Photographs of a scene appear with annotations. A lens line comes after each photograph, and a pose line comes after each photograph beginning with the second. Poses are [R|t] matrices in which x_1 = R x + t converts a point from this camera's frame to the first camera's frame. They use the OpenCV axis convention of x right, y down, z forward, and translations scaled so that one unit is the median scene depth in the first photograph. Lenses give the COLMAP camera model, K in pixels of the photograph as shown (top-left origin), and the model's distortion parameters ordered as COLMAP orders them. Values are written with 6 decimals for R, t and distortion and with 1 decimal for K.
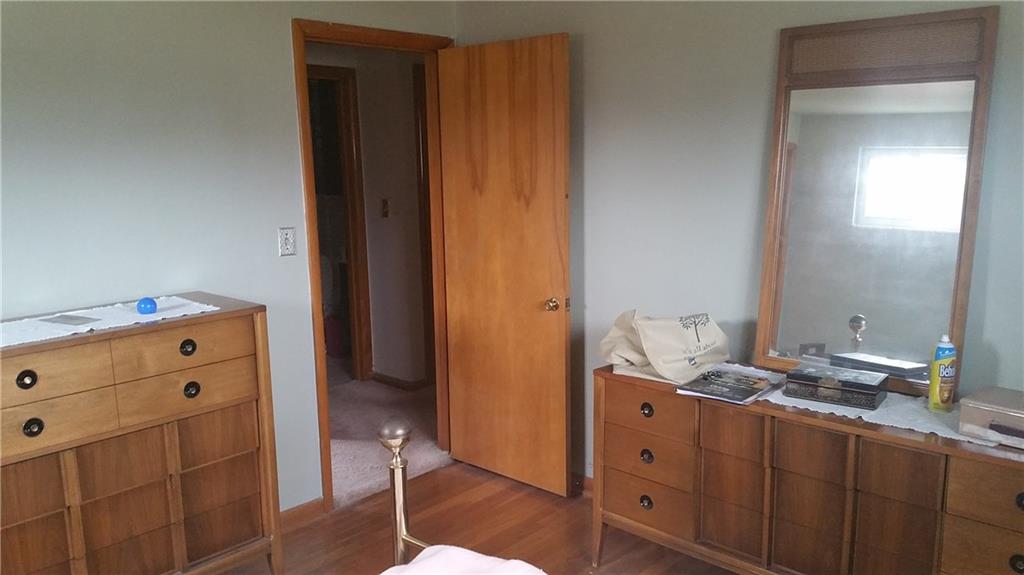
lens RADIAL K [[828.3, 0, 507.3], [0, 828.3, 307.1], [0, 0, 1]] dist [0.123125, -0.253644]
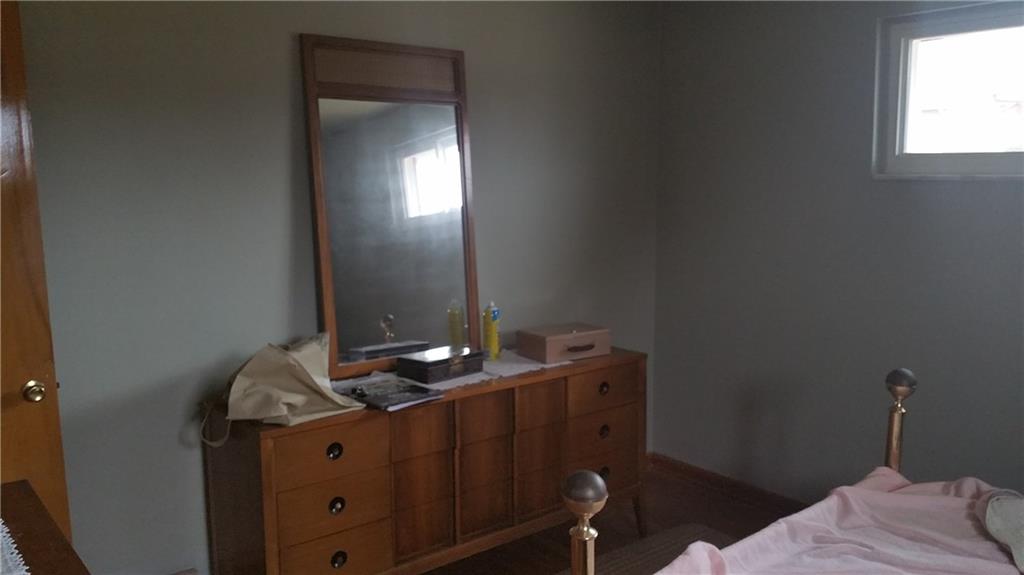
lens RADIAL K [[828.3, 0, 507.3], [0, 828.3, 307.1], [0, 0, 1]] dist [0.123125, -0.253644]
pose [[0.151038, -0.140682, 0.978466, -0.661494], [0.199748, 0.973747, 0.109170, -0.084201], [-0.968136, 0.178958, 0.175173, 0.683442]]
